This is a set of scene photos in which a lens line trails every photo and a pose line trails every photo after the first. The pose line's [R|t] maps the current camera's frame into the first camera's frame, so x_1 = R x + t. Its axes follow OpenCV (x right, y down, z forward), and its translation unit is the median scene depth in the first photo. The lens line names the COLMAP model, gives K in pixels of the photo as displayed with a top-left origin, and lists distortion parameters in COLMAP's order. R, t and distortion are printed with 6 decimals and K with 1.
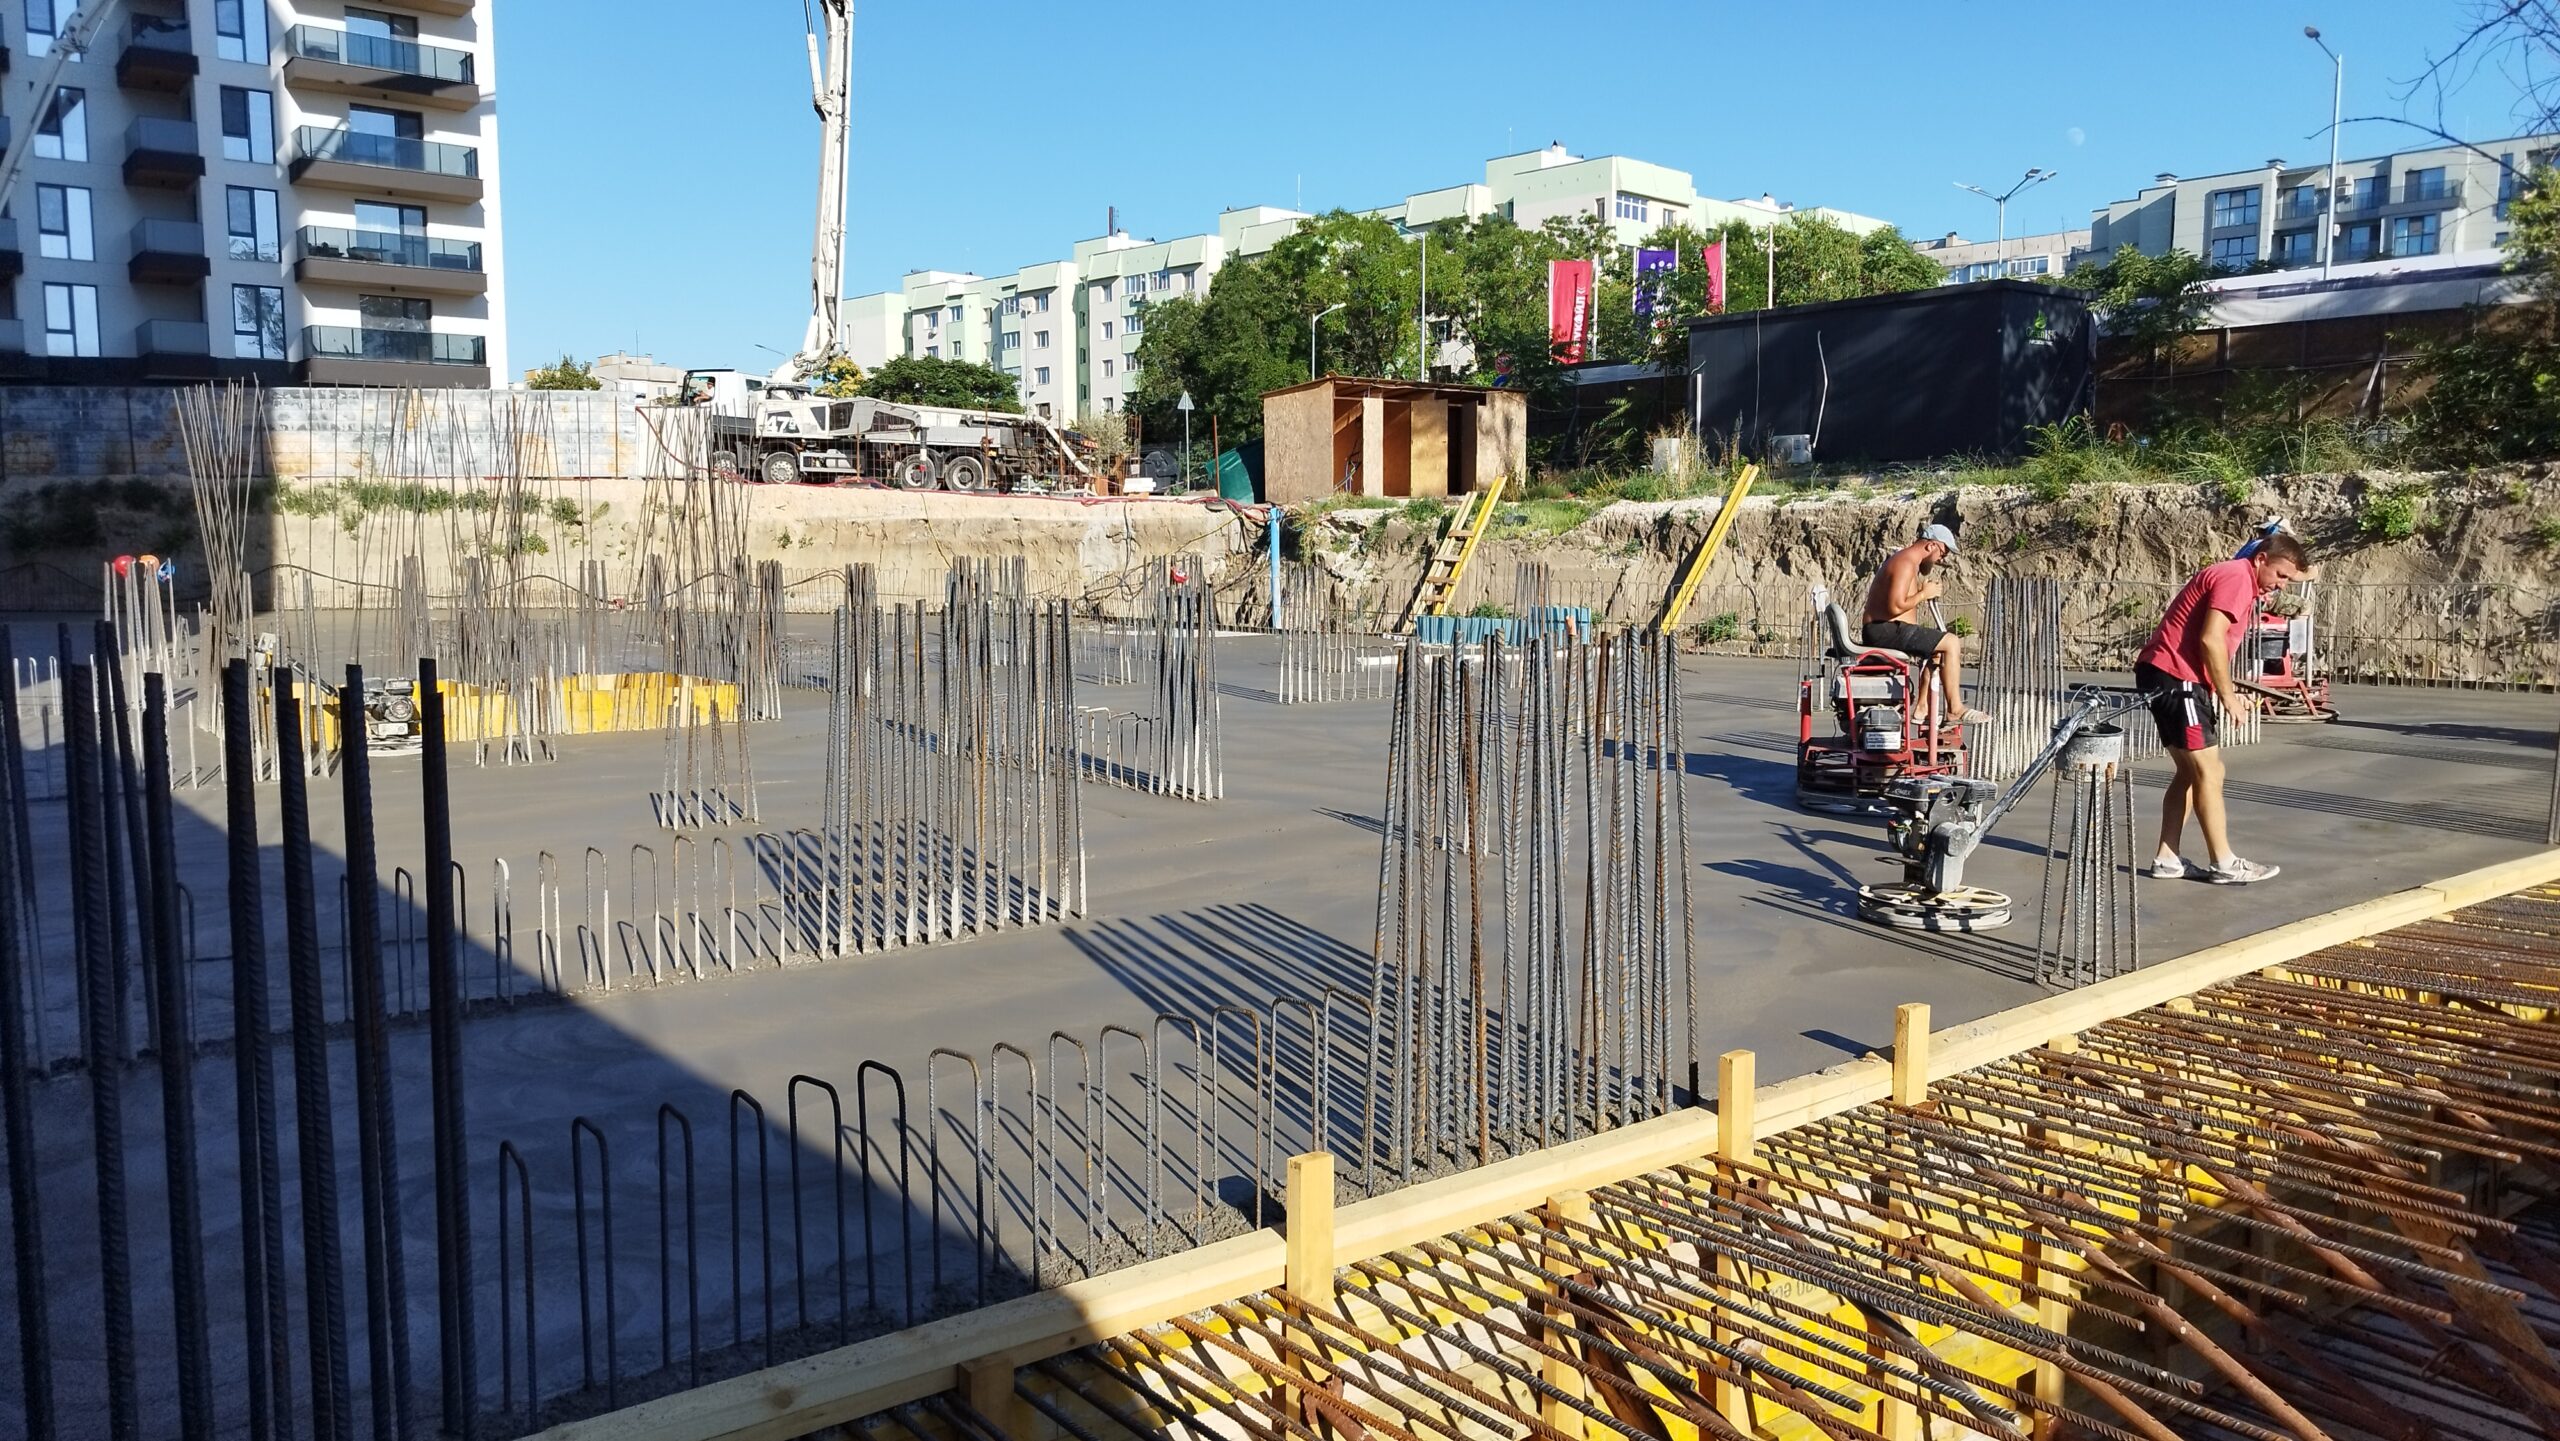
lens RADIAL K [[1819.0, 0, 1280.0], [0, 1819.0, 720.5], [0, 0, 1]] dist [0.000868, 0.006528]
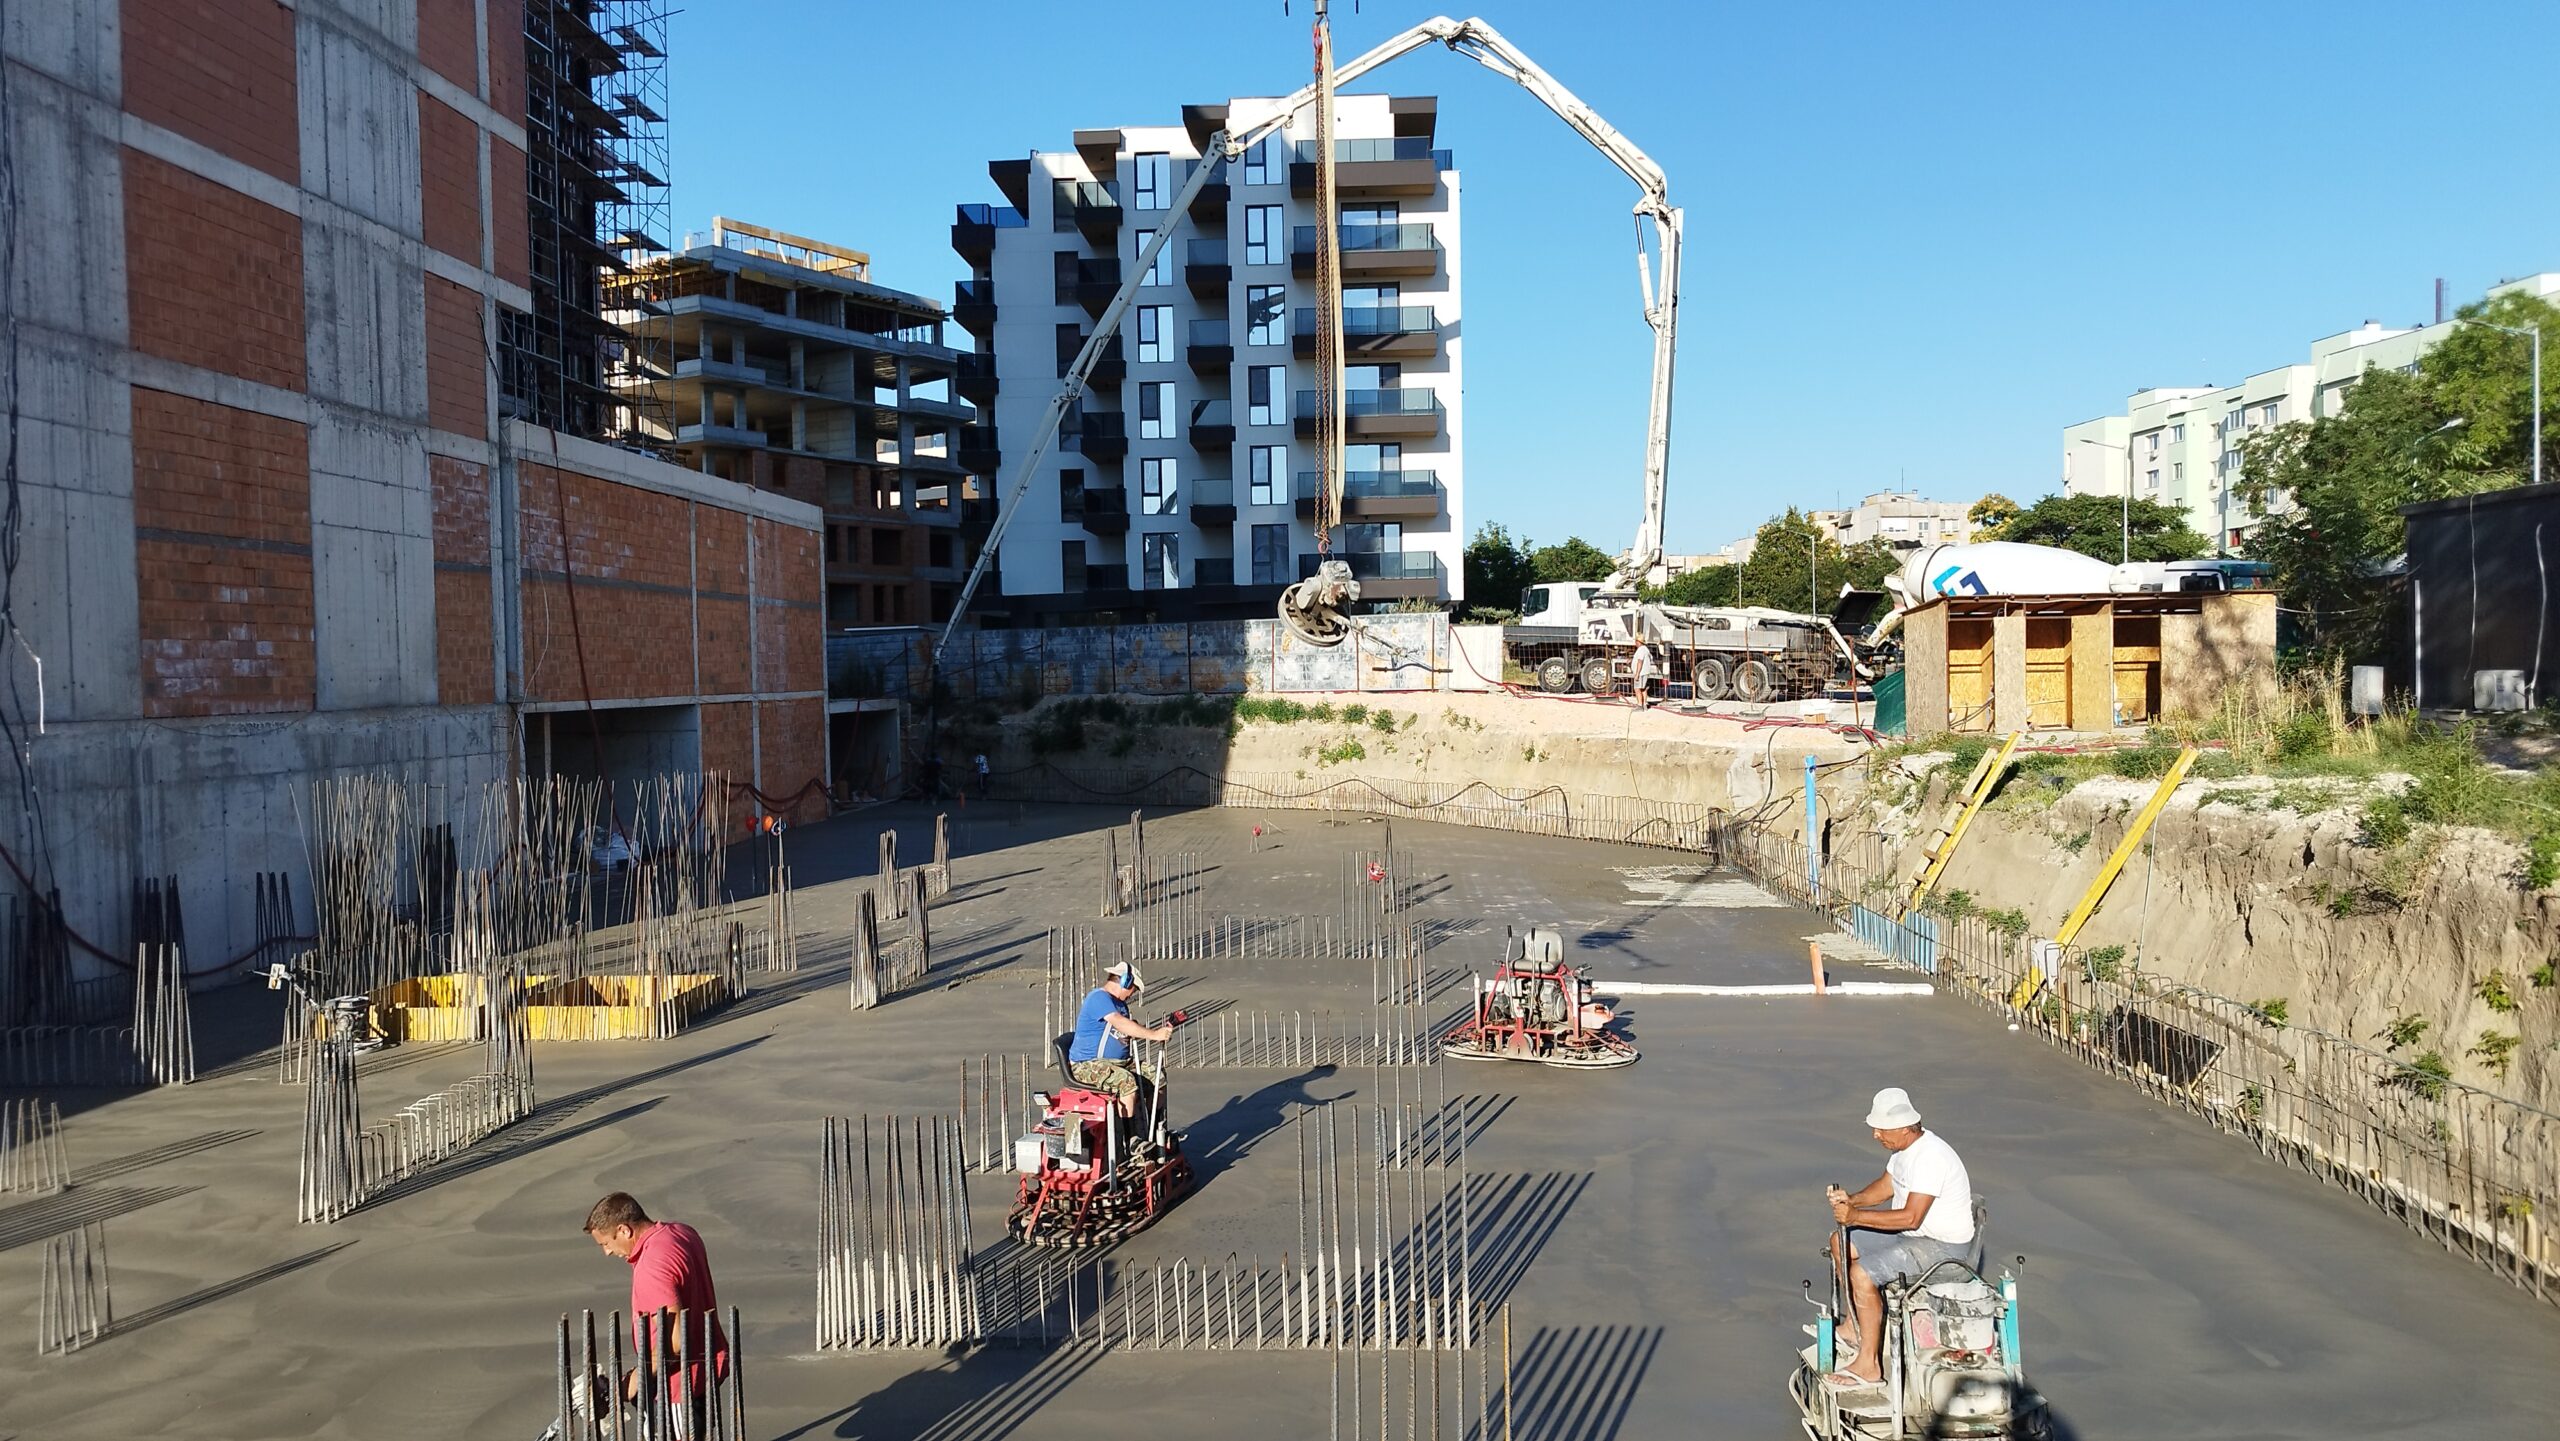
lens RADIAL K [[1819.0, 0, 1280.0], [0, 1819.0, 720.5], [0, 0, 1]] dist [0.000868, 0.006528]
pose [[0.746051, 0.006246, -0.665860, 0.278908], [-0.047862, 0.997873, -0.044266, -0.058061], [0.664166, 0.064894, 0.744763, 0.113310]]
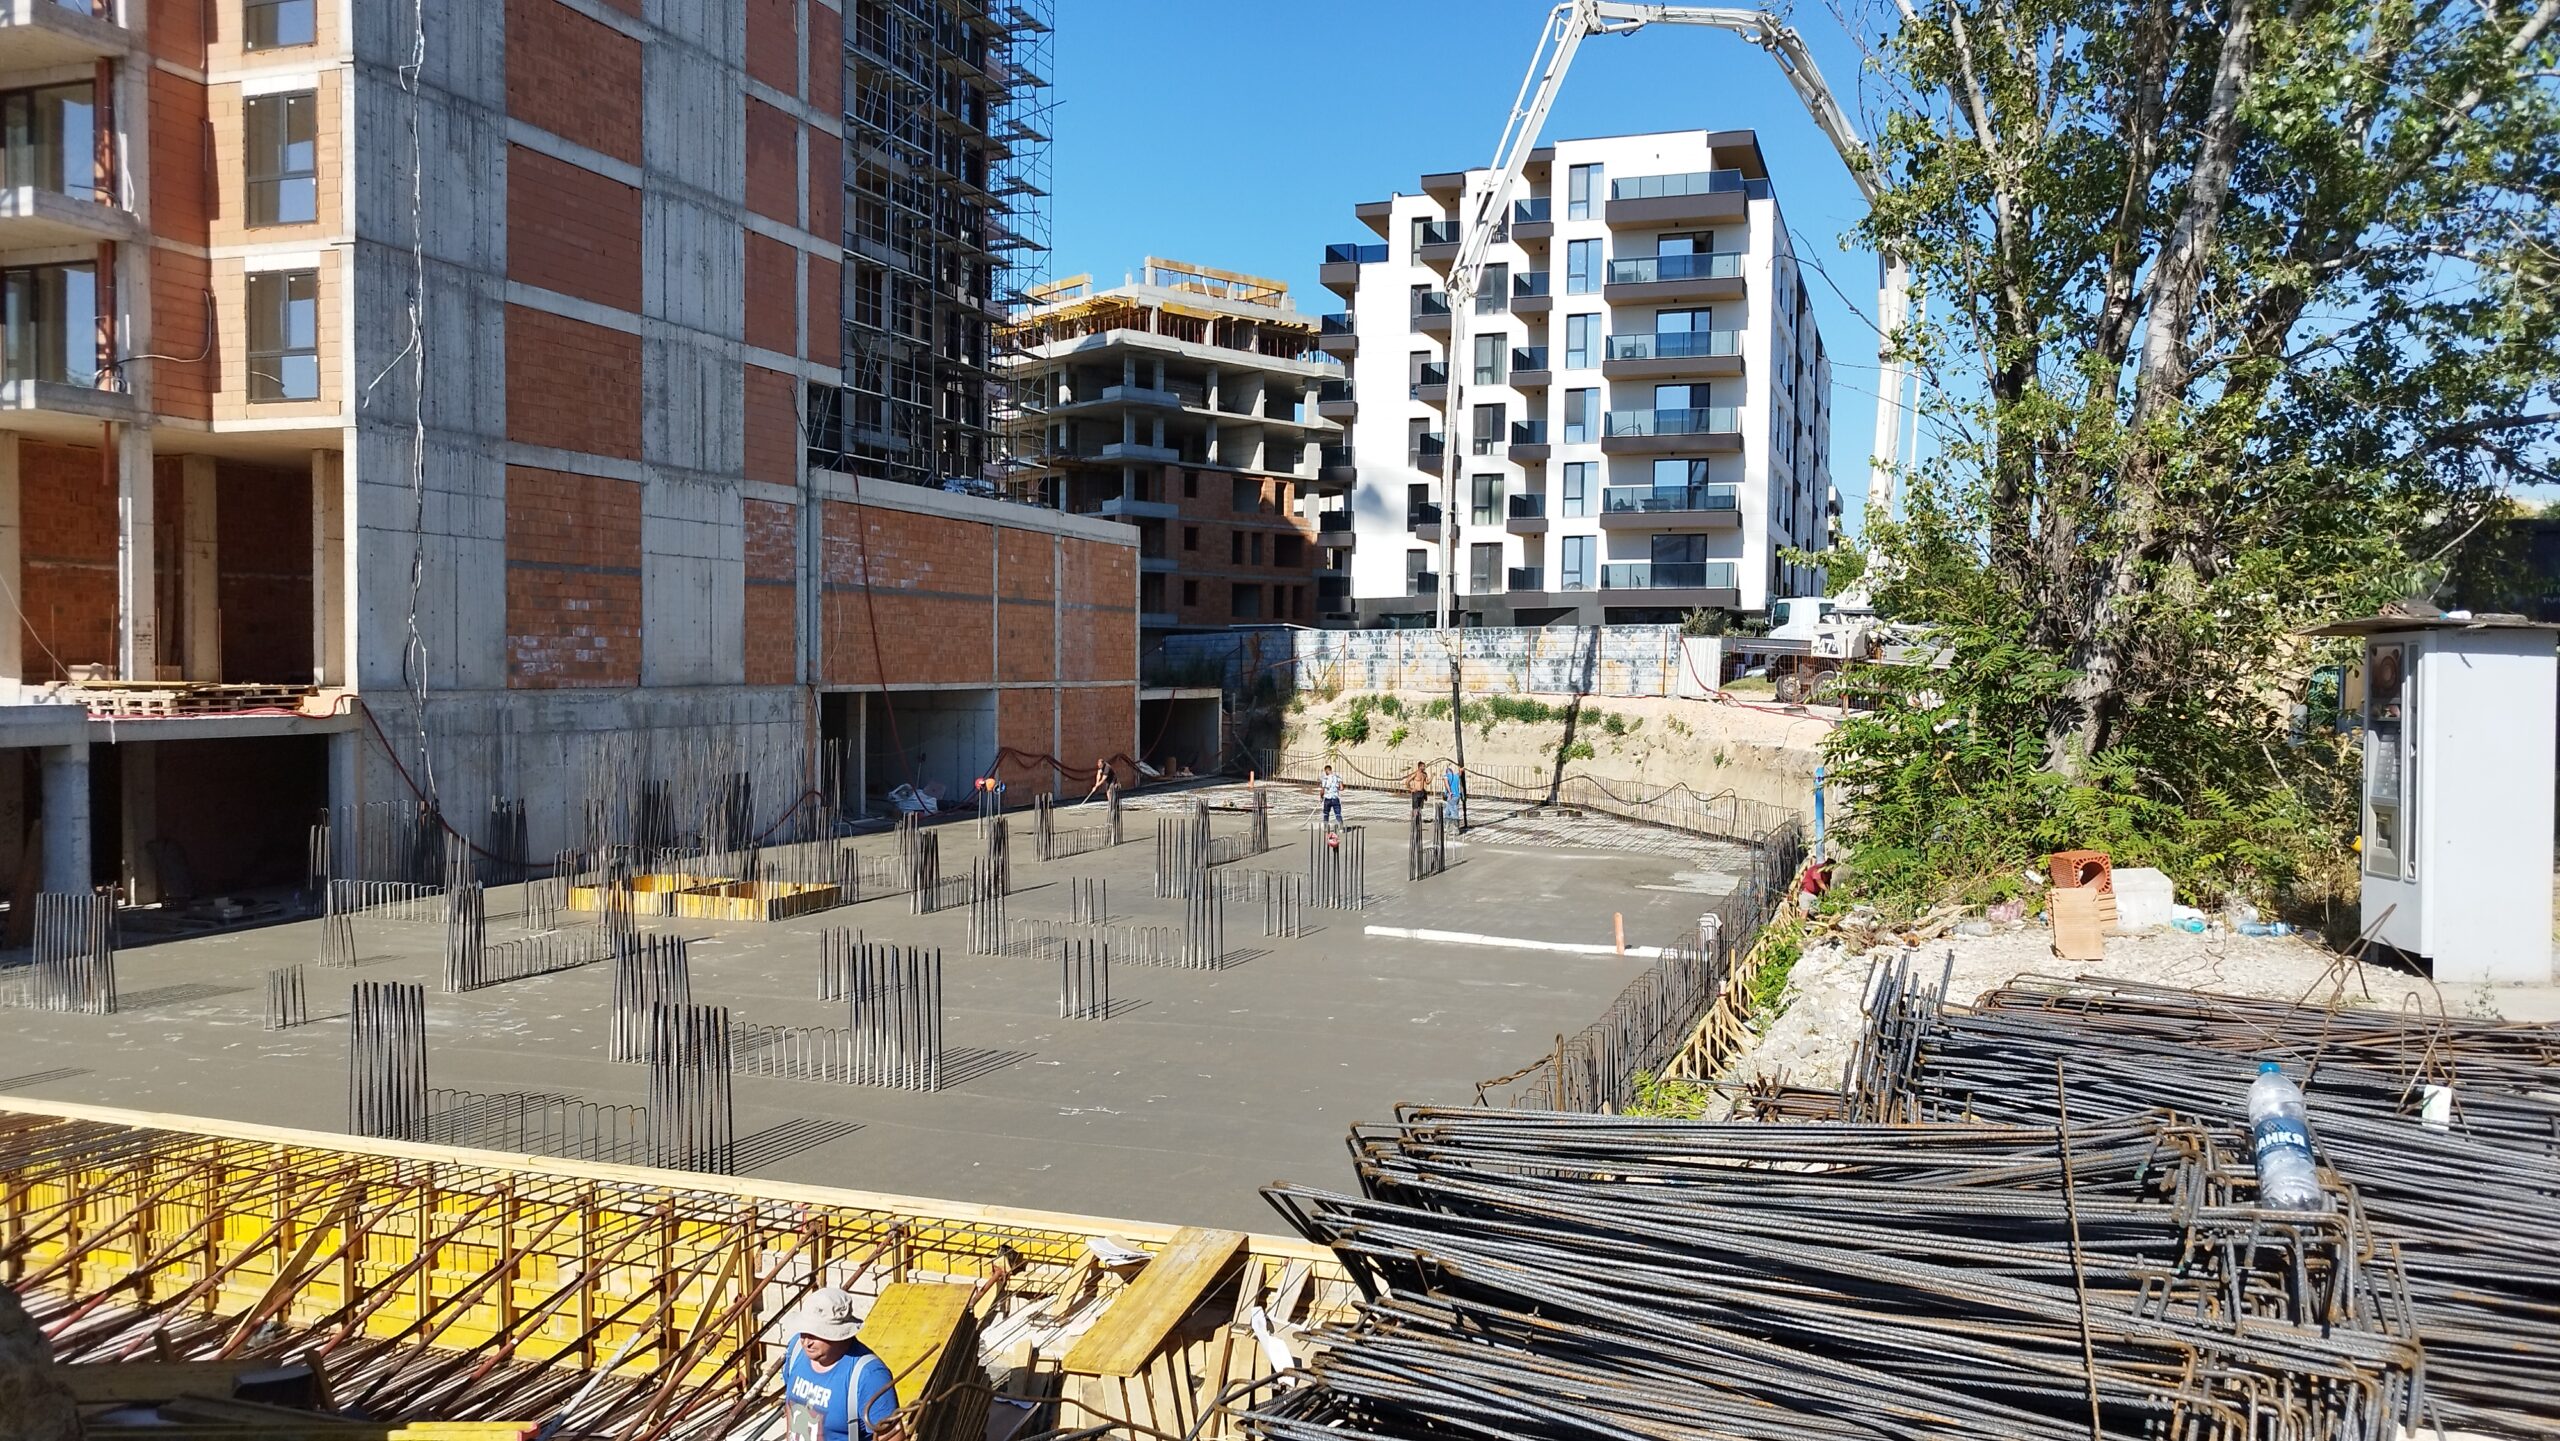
lens RADIAL K [[1819.0, 0, 1280.0], [0, 1819.0, 720.5], [0, 0, 1]] dist [0.000868, 0.006528]
pose [[0.525654, 0.033033, -0.850057, 0.485591], [-0.093187, 0.995468, -0.018941, -0.067362], [0.845579, 0.089171, 0.526351, 0.151799]]
